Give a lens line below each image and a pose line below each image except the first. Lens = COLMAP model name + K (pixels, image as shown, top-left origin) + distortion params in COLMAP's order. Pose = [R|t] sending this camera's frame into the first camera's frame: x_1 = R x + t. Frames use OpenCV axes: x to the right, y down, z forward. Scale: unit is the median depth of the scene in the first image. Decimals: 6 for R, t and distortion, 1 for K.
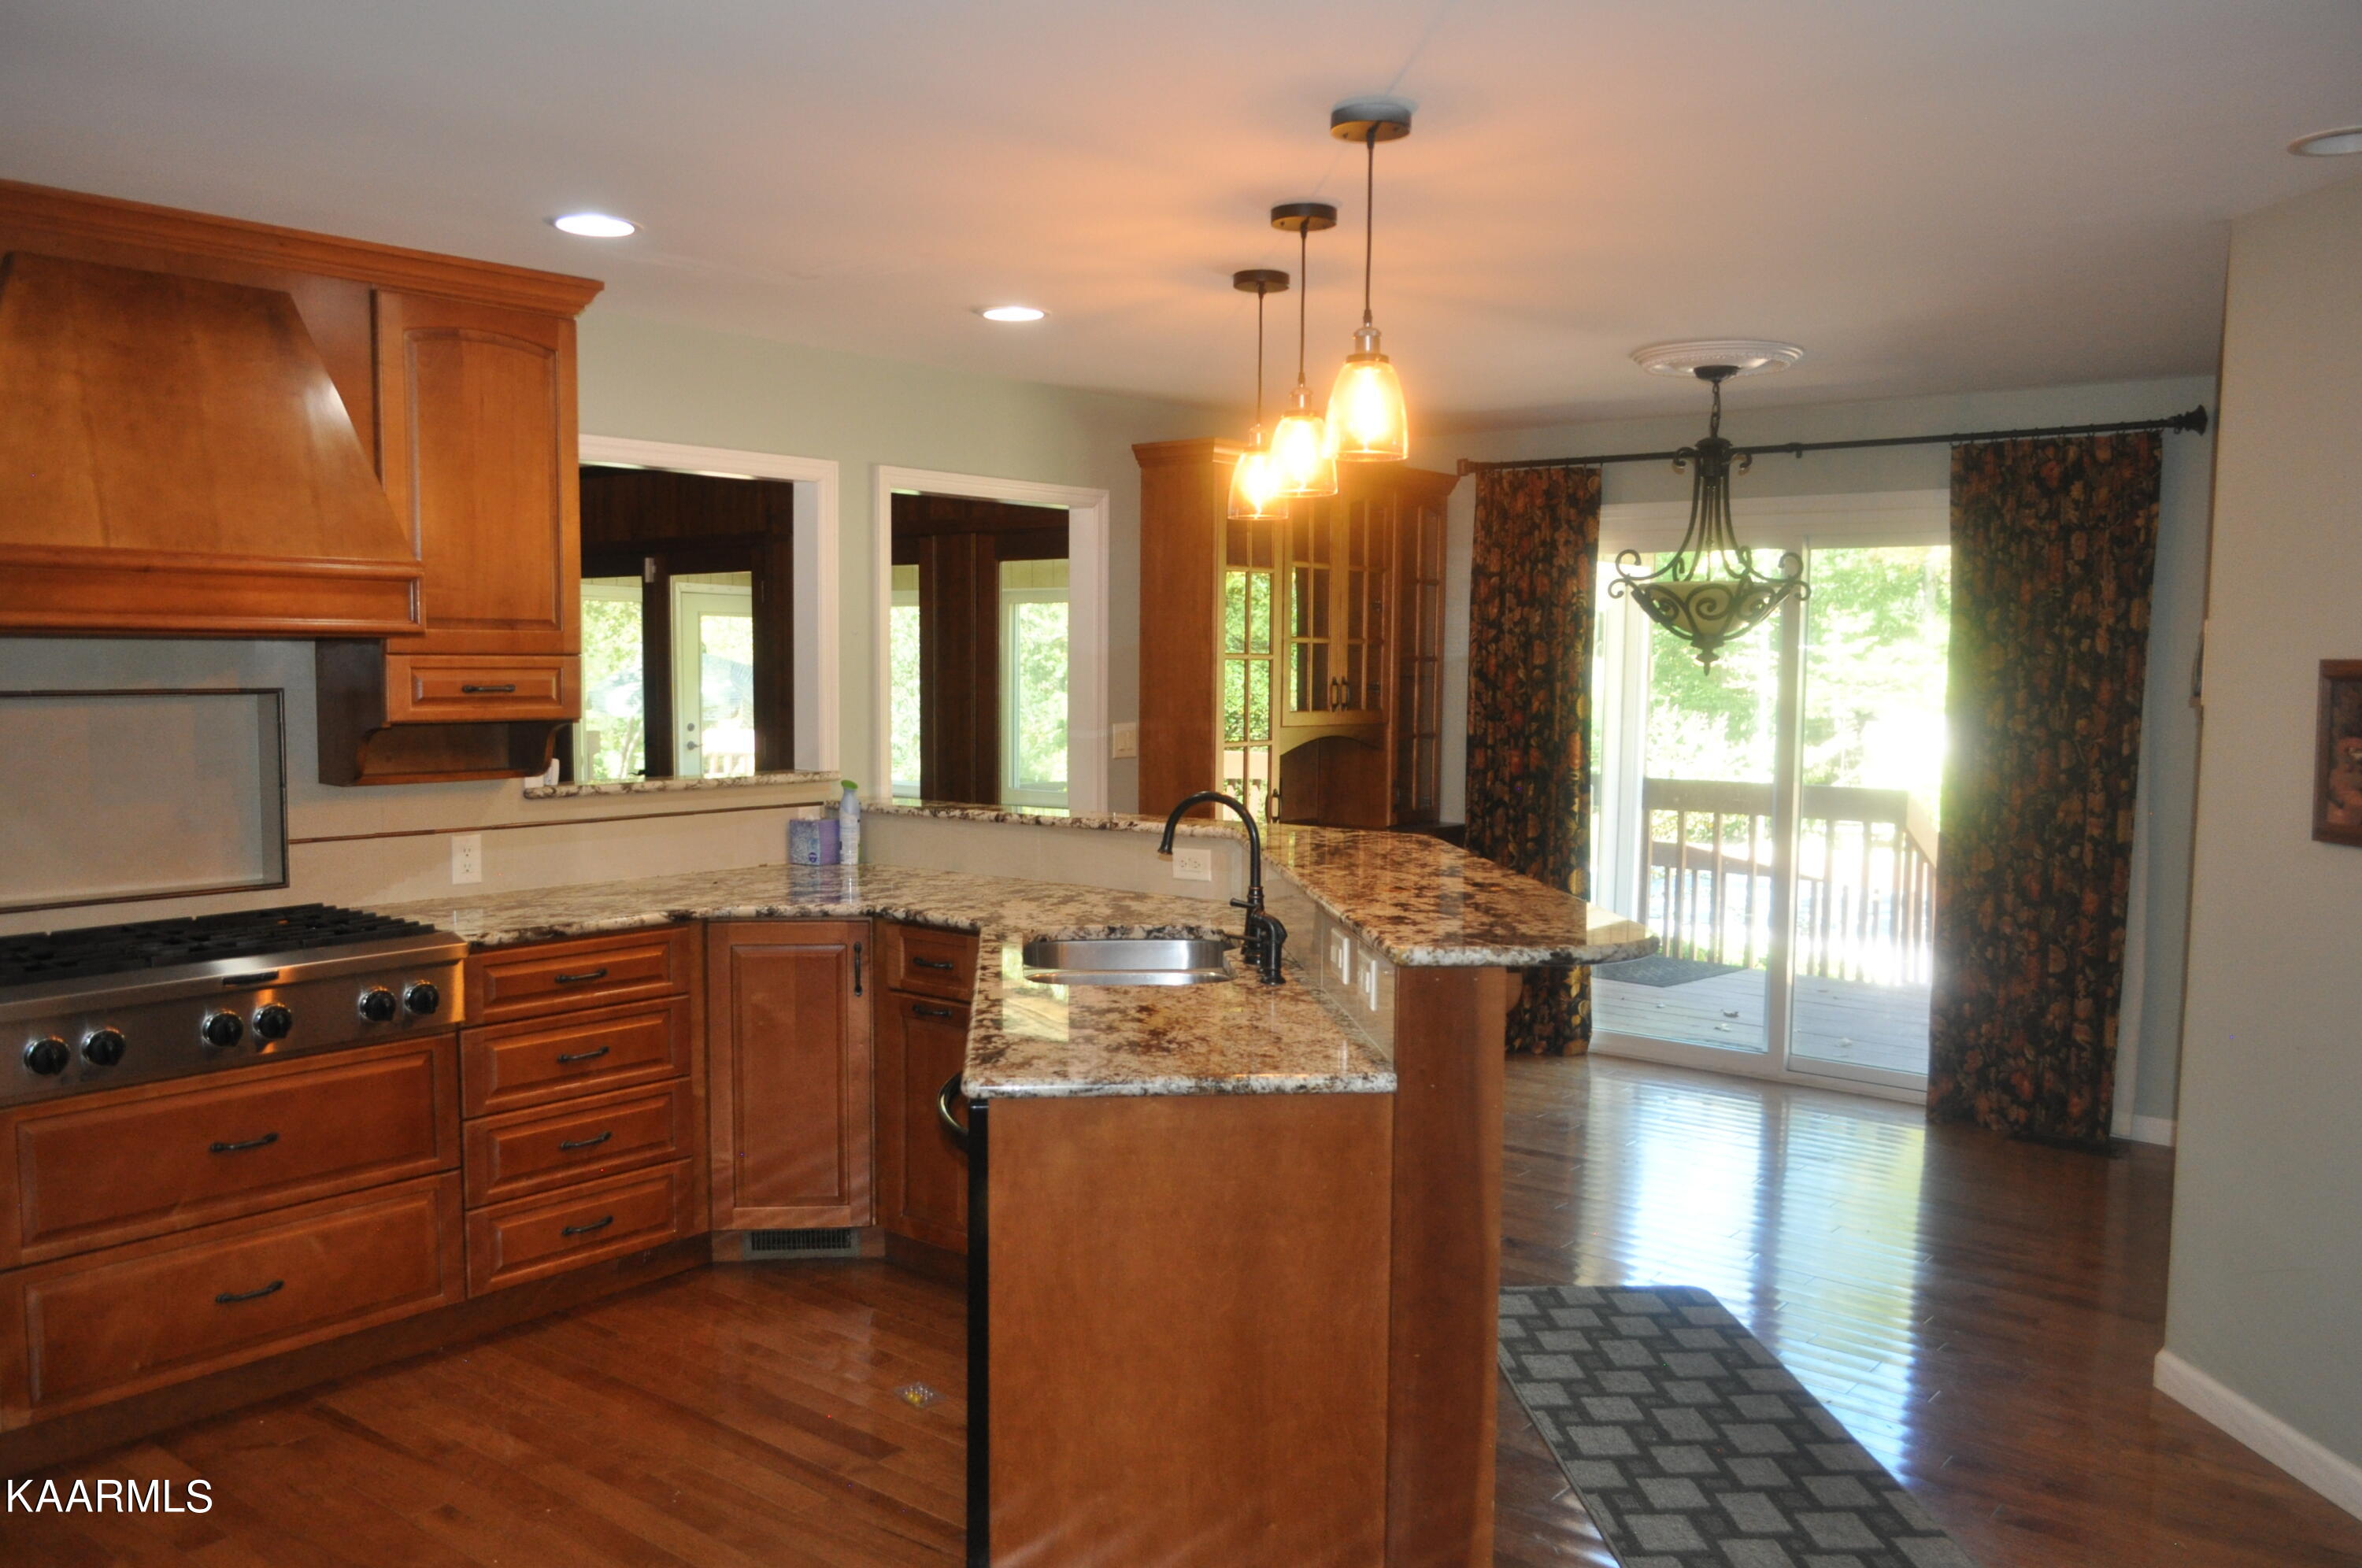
lens RADIAL K [[1846.0, 0, 1186.6], [0, 1846.0, 780.2], [0, 0, 1]] dist [-0.016527, 0.009371]
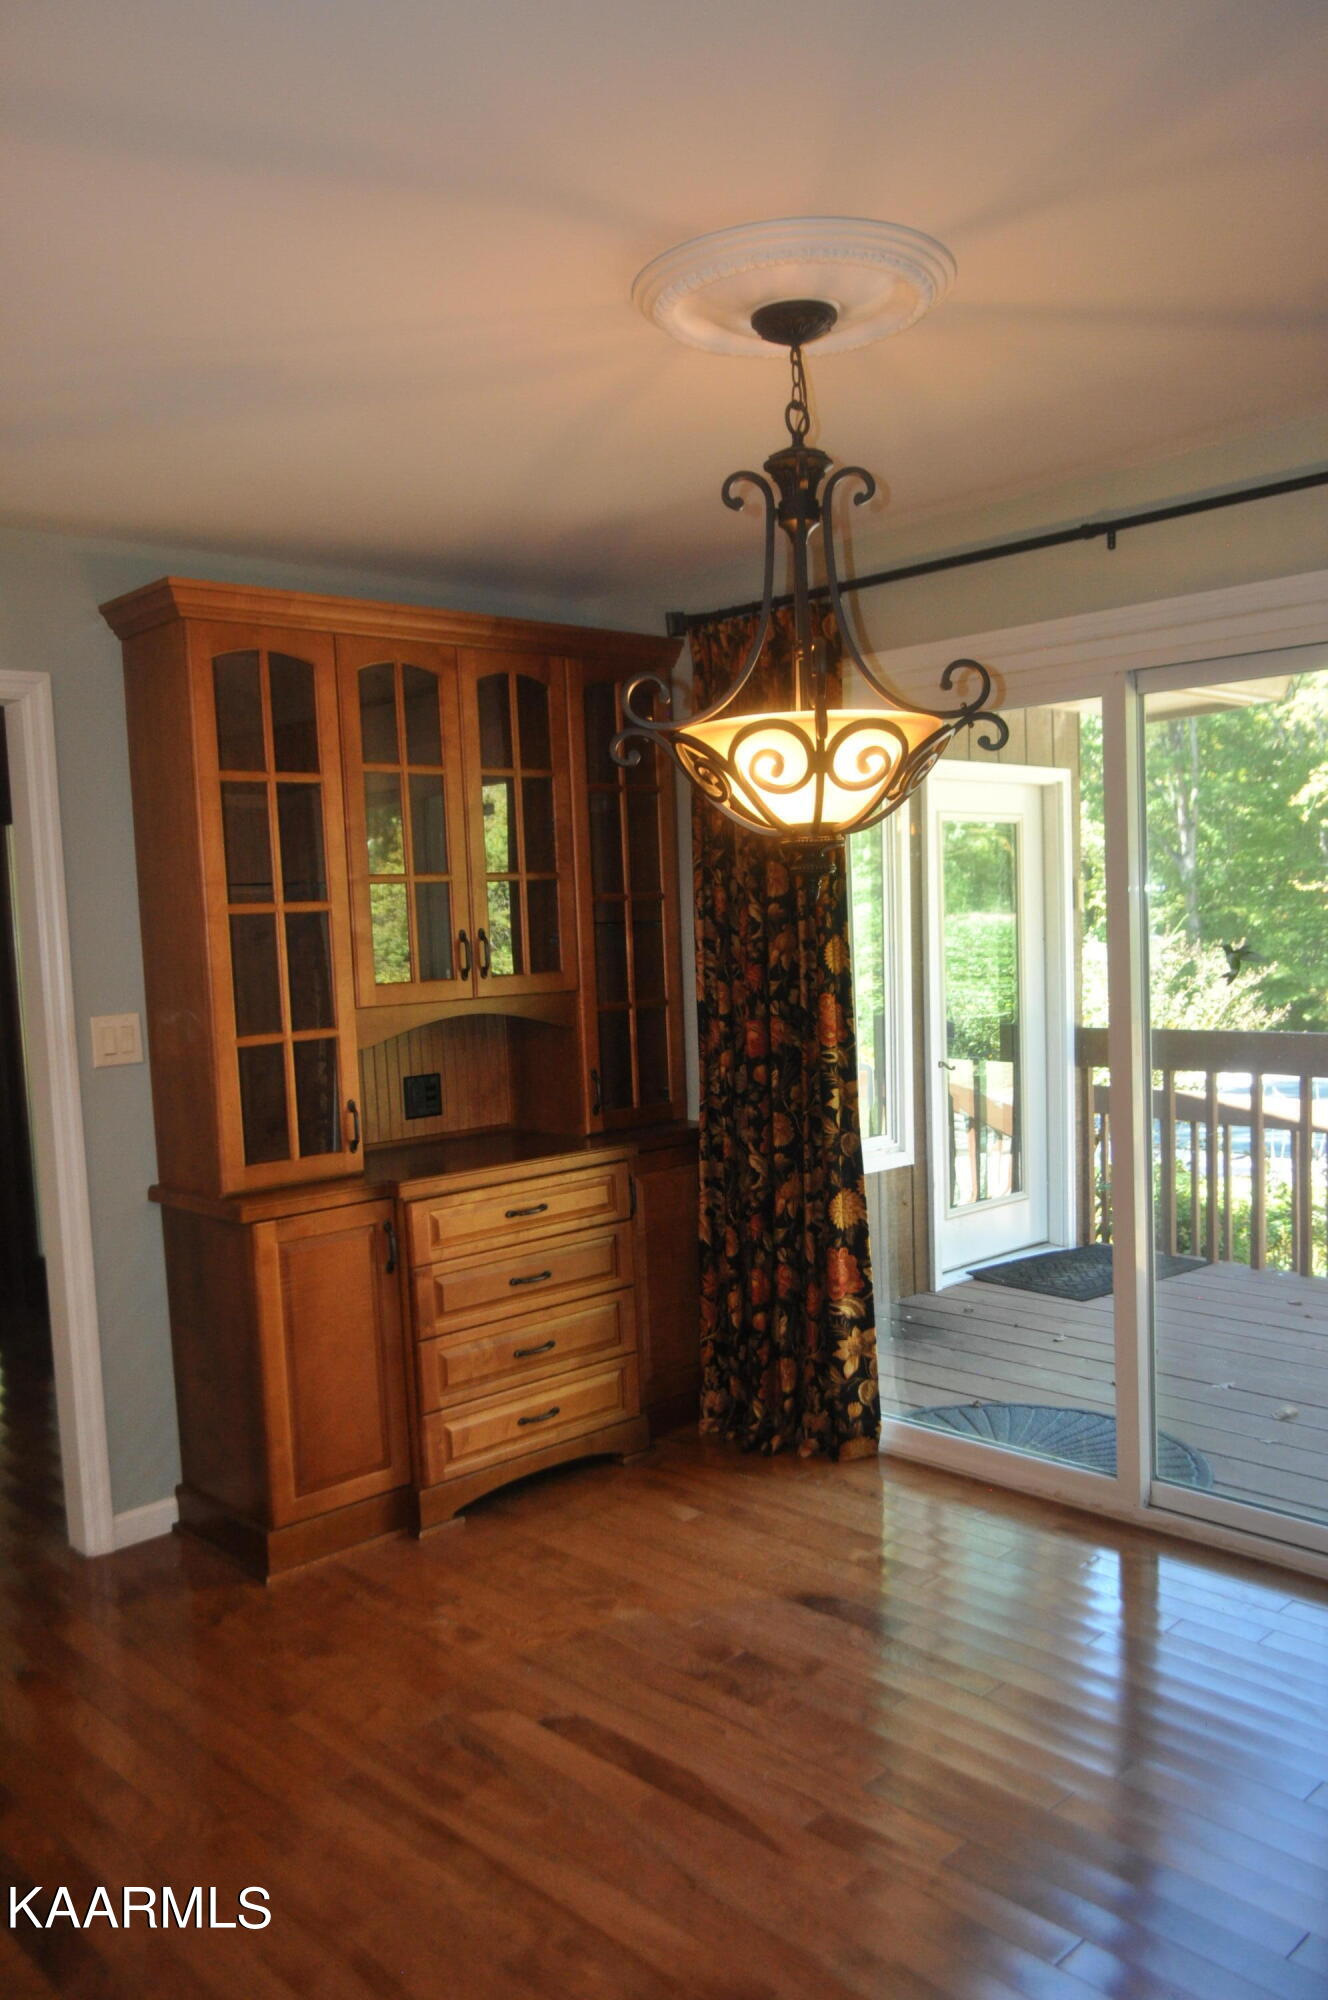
lens RADIAL K [[1563.3, 0, 664.1], [0, 1563.3, 1014.2], [0, 0, 1]] dist [-0.016527, 0.009371]
pose [[0.989105, -0.038856, -0.141989, 0.229038], [0.037160, 0.999203, -0.014575, -0.011678], [0.142442, 0.009140, 0.989761, 0.412291]]
